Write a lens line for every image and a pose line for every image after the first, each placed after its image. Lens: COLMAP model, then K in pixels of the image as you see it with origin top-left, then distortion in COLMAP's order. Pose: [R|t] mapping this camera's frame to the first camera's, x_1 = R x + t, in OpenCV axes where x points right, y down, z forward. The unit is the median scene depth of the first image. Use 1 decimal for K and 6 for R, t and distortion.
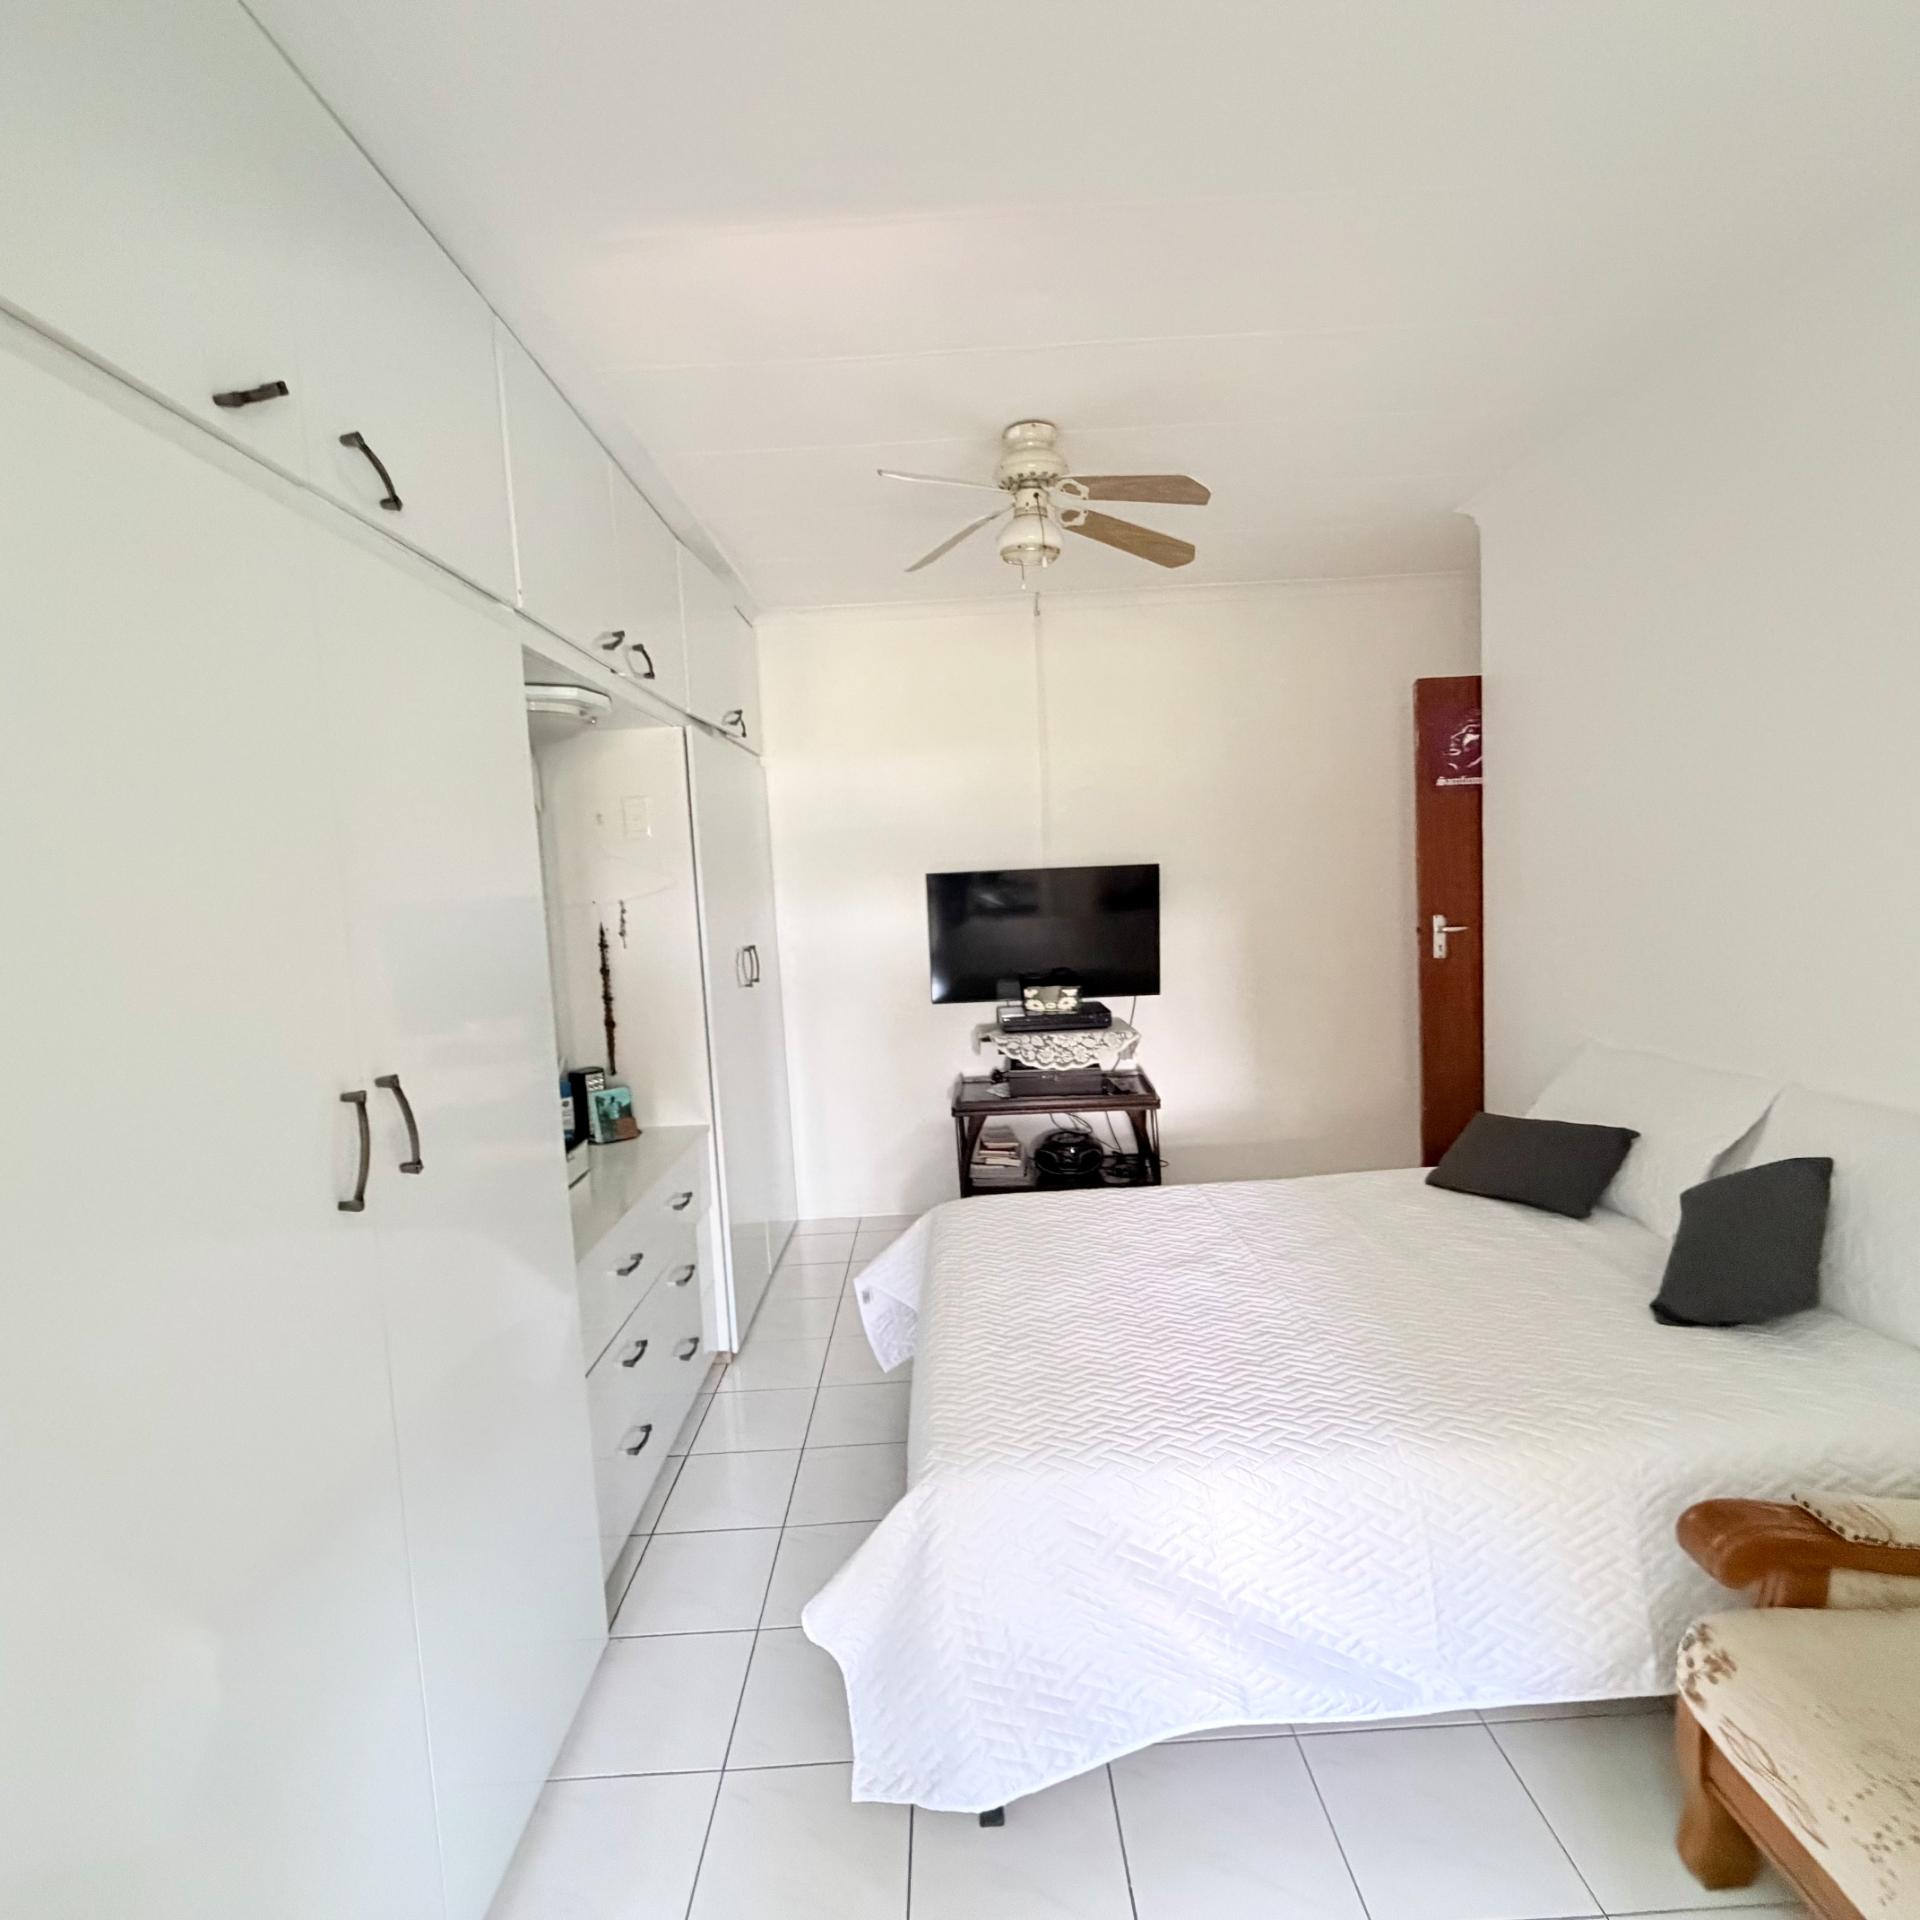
lens RADIAL K [[1021.8, 0, 955.5], [0, 1021.8, 959.8], [0, 0, 1]] dist [0.001168, -0.001587]
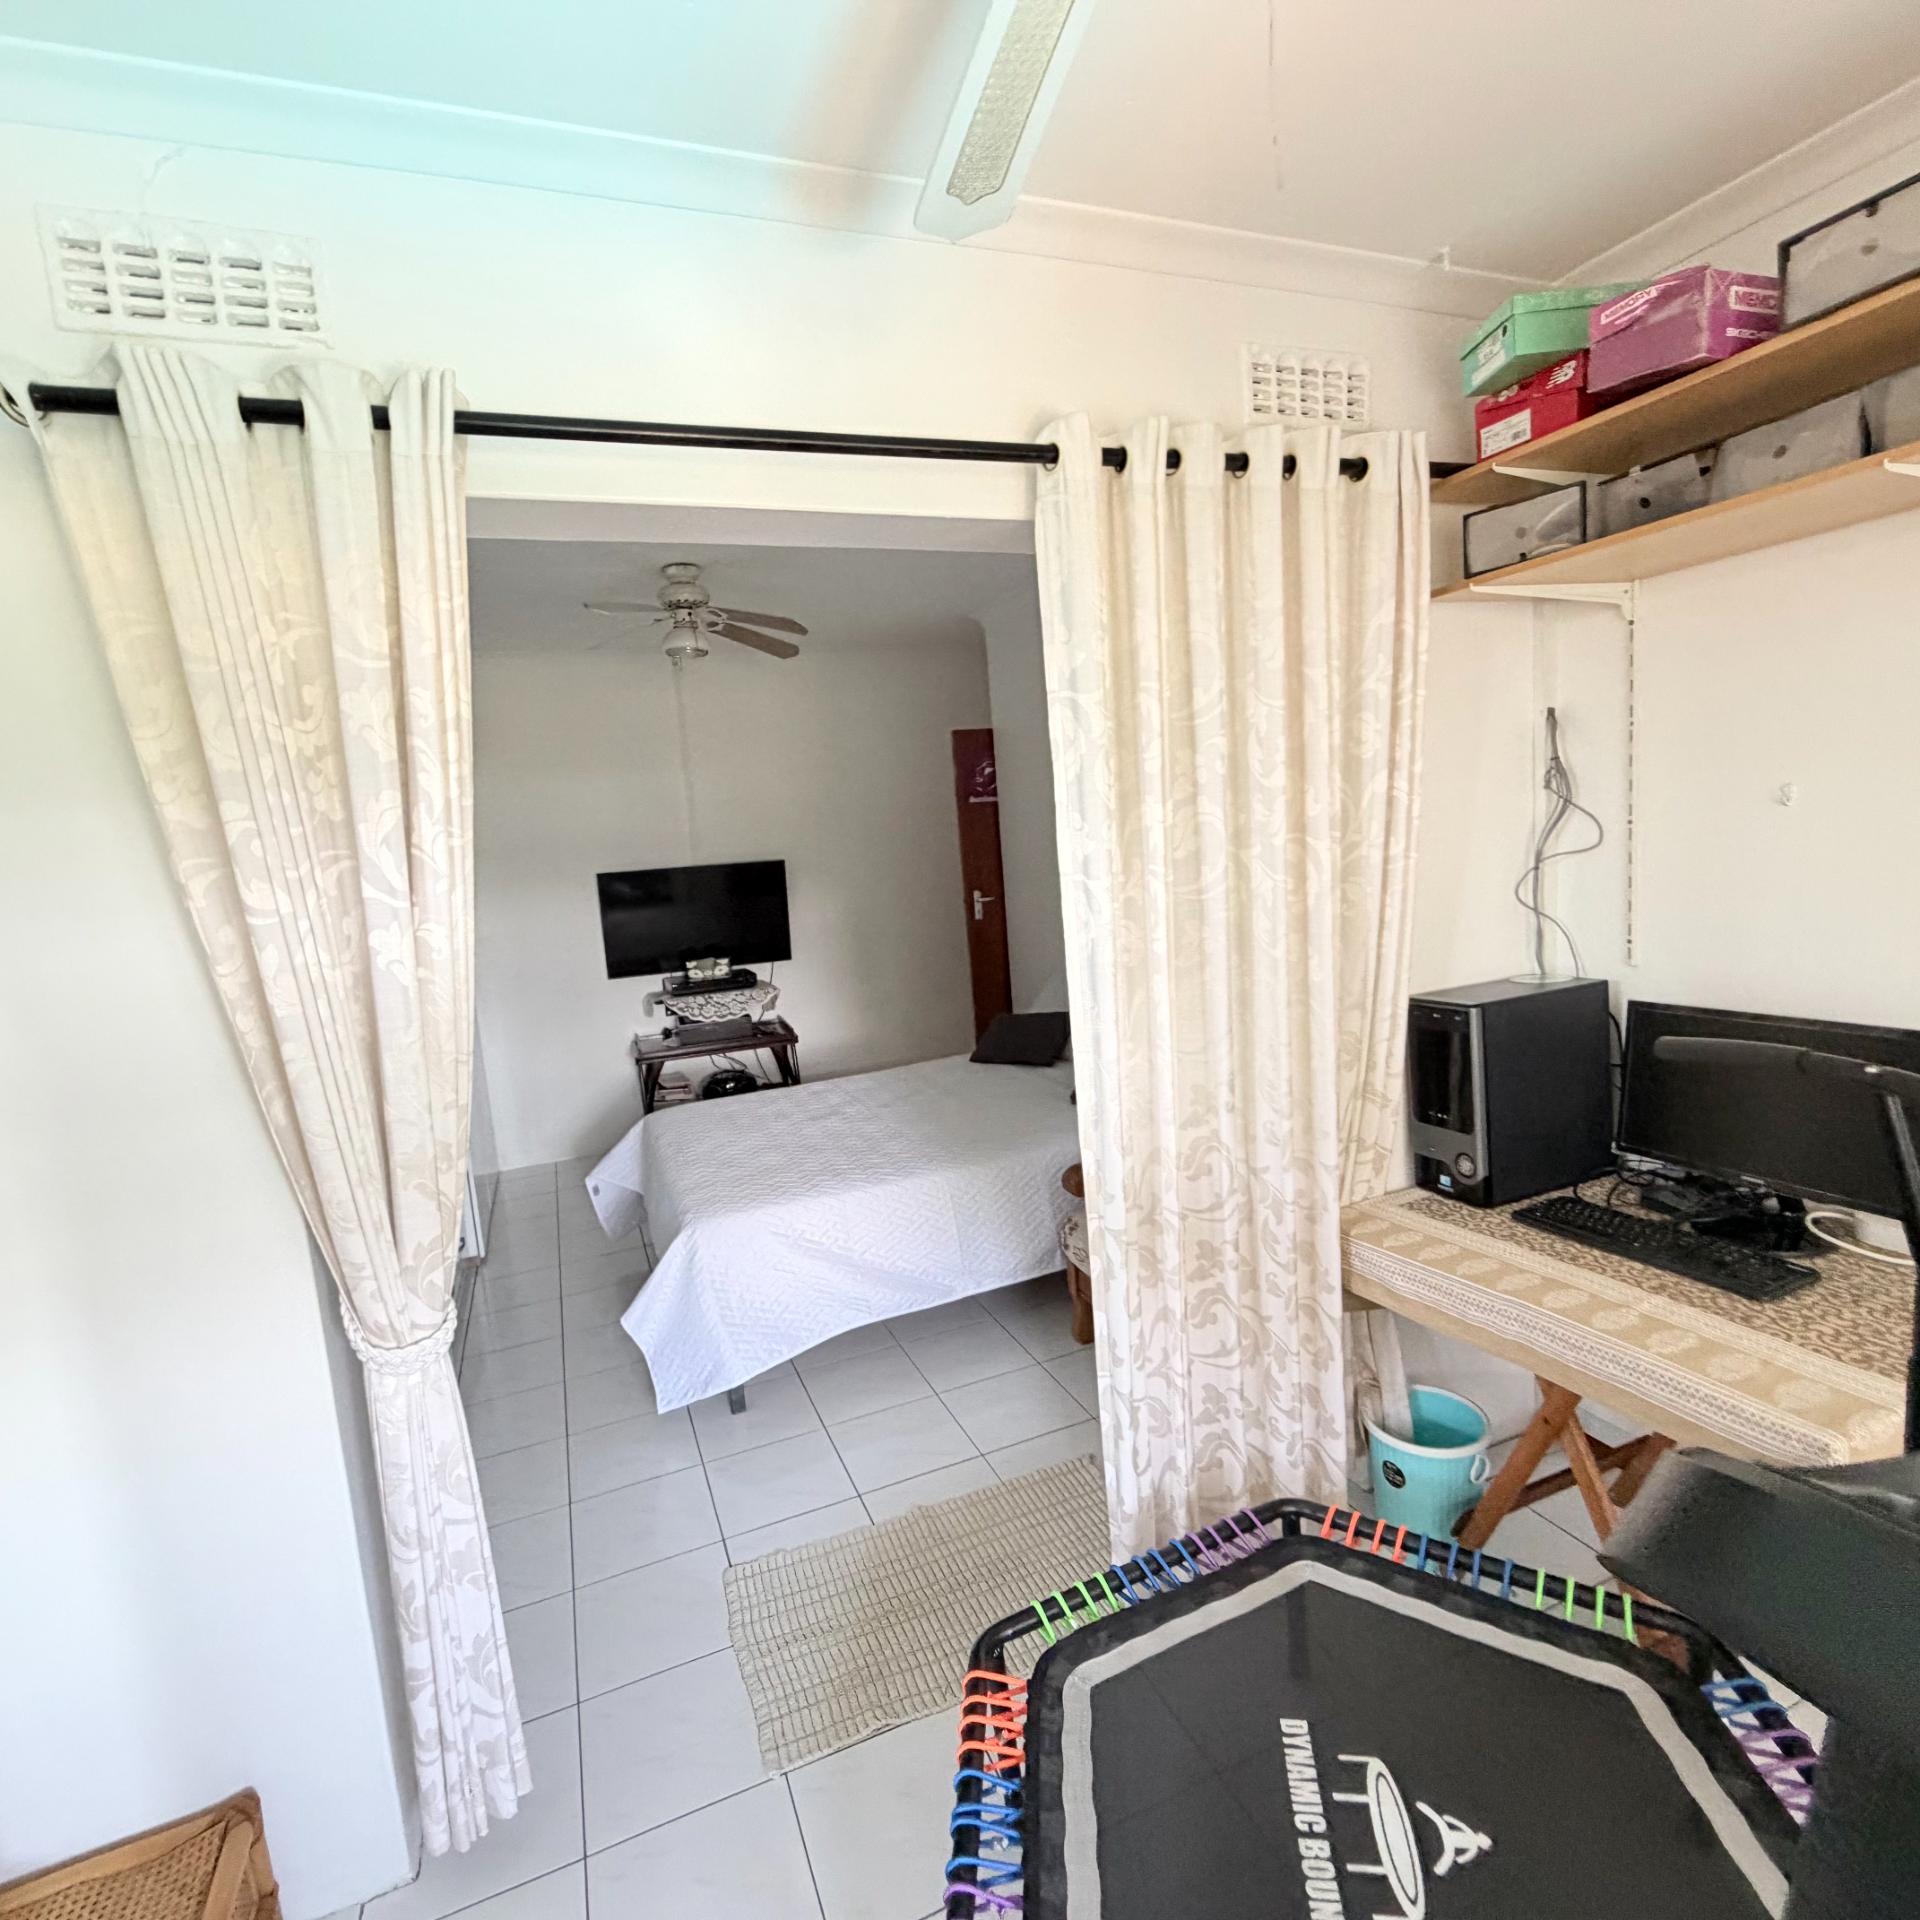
lens RADIAL K [[1021.8, 0, 955.5], [0, 1021.8, 959.8], [0, 0, 1]] dist [0.001168, -0.001587]
pose [[0.930777, -0.066471, 0.359493, -0.132755], [0.061114, 0.997785, 0.026260, 0.022816], [-0.360443, -0.002472, 0.932778, -0.527251]]
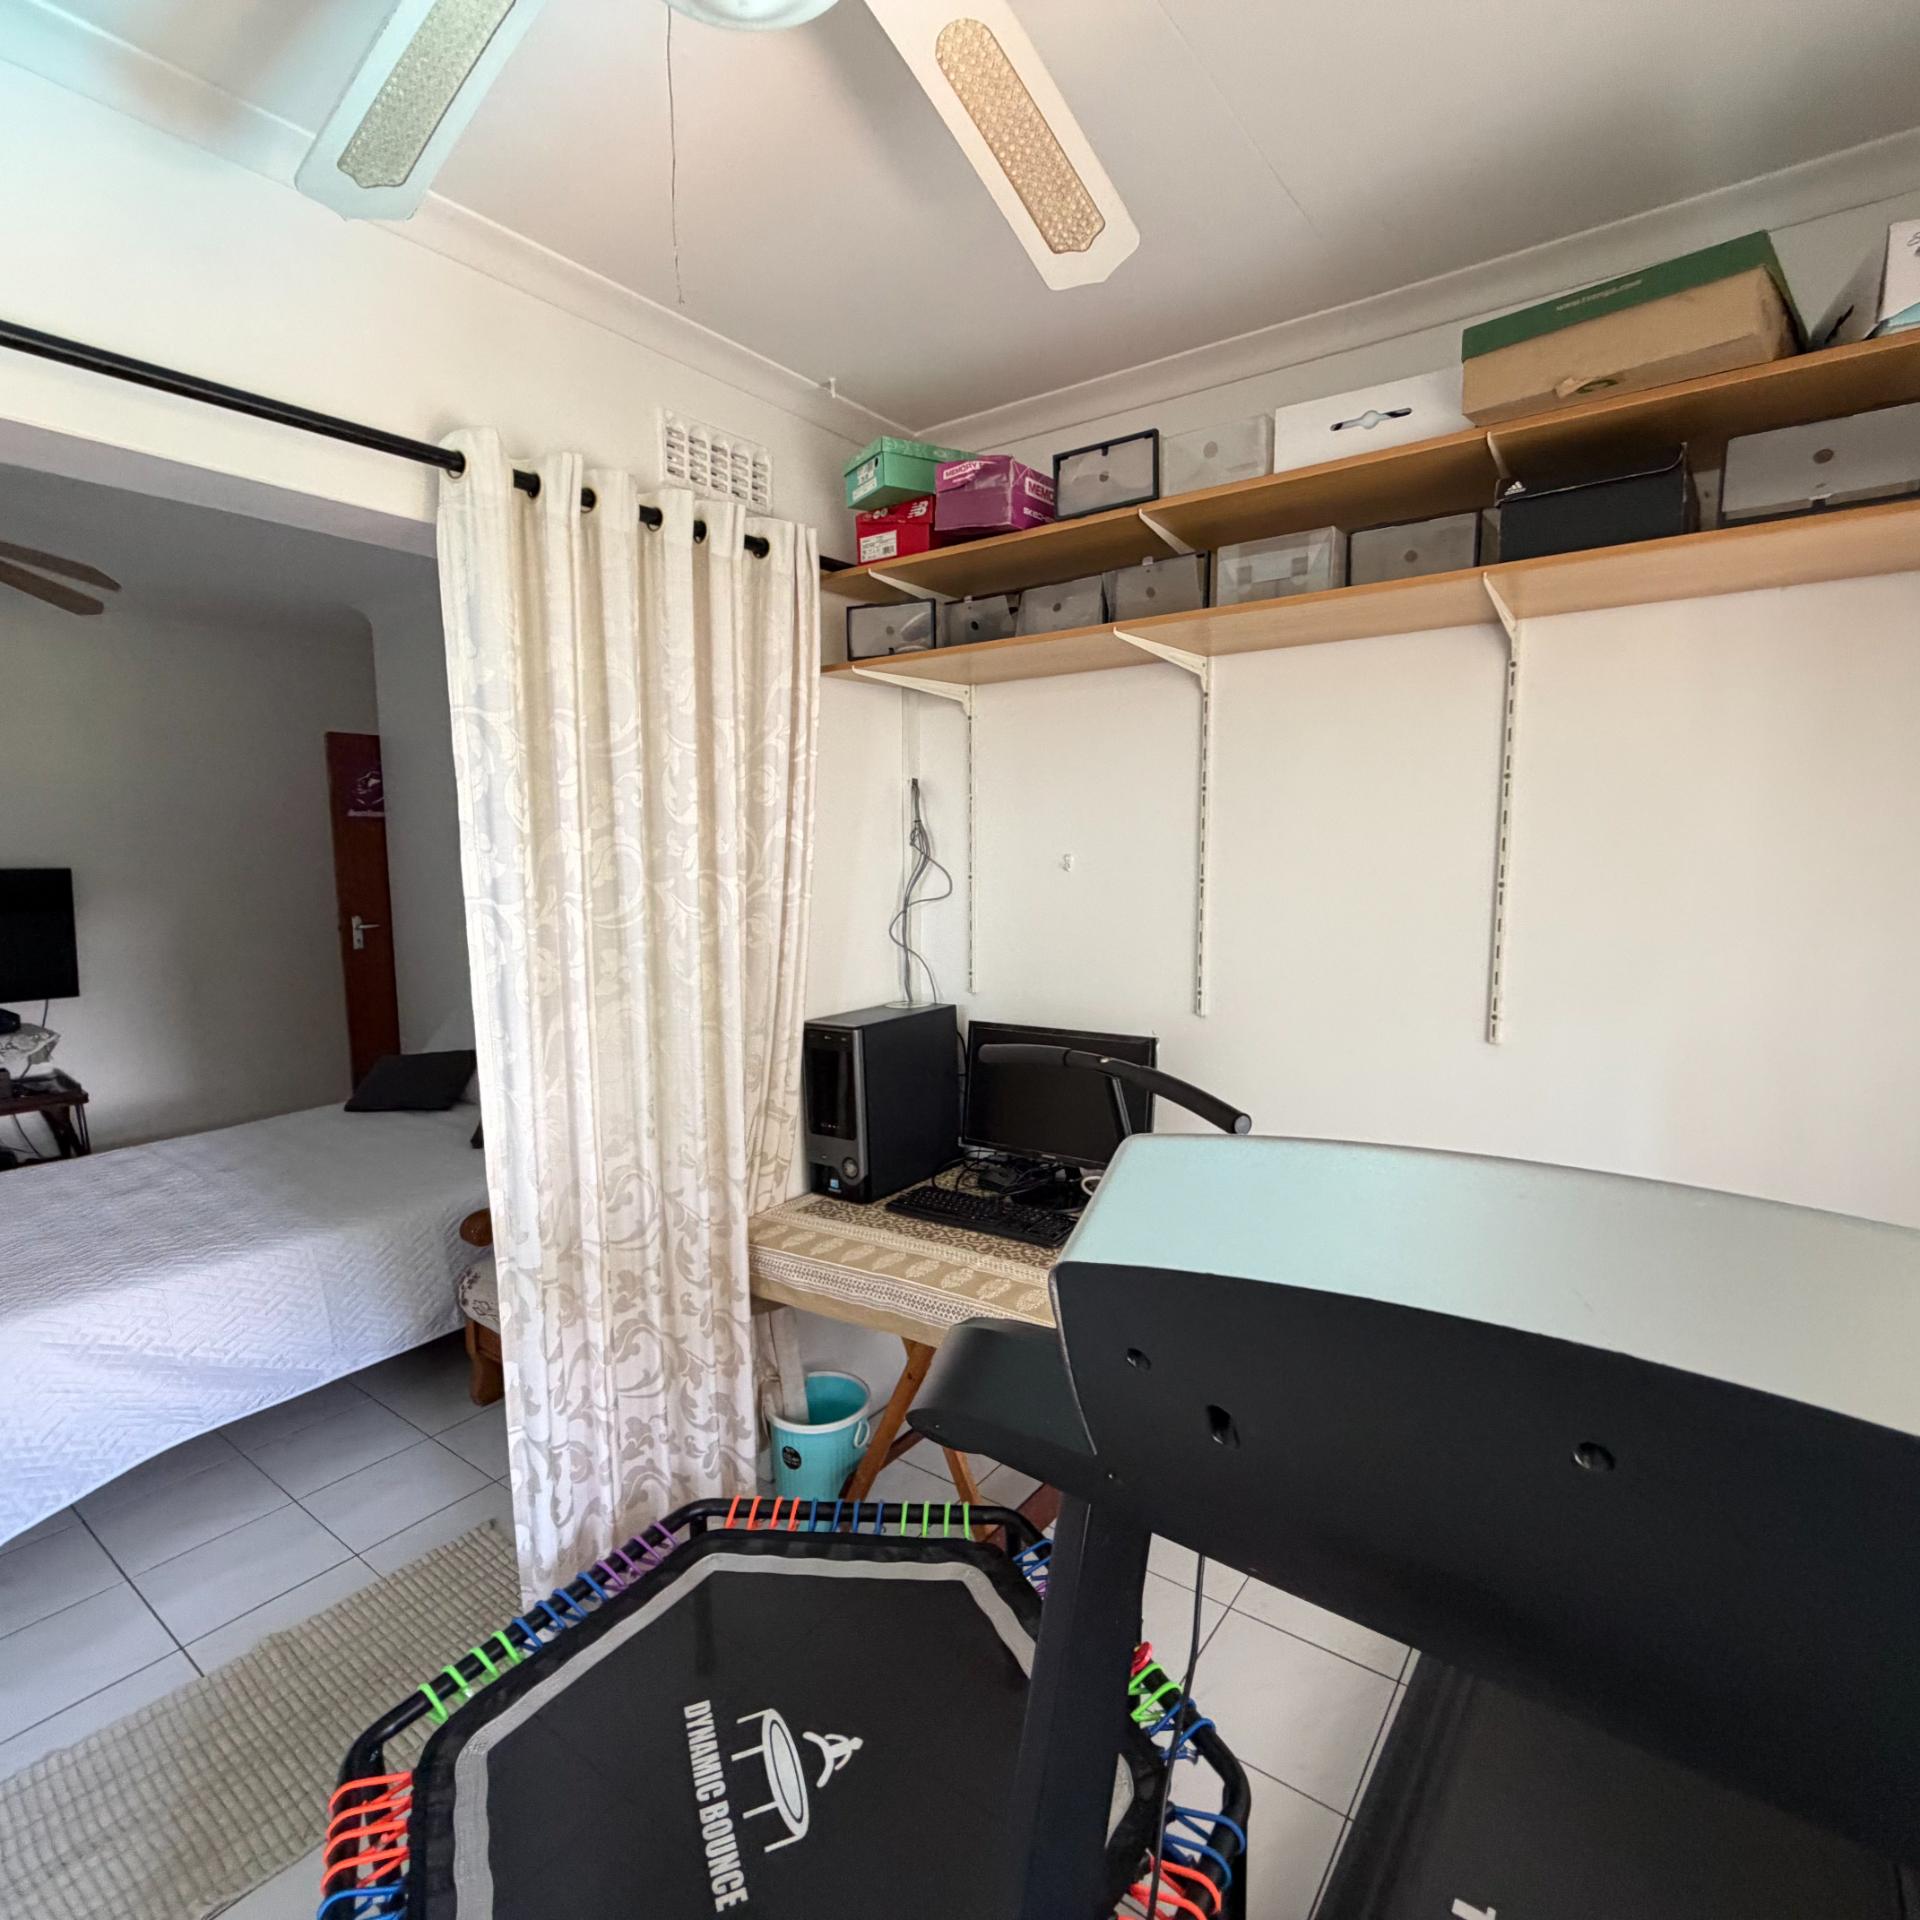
lens RADIAL K [[1021.8, 0, 955.5], [0, 1021.8, 959.8], [0, 0, 1]] dist [0.001168, -0.001587]
pose [[0.602705, -0.041985, 0.796859, -0.149932], [0.044082, 0.998842, 0.019286, 0.029512], [-0.796746, 0.023503, 0.603857, -0.559242]]
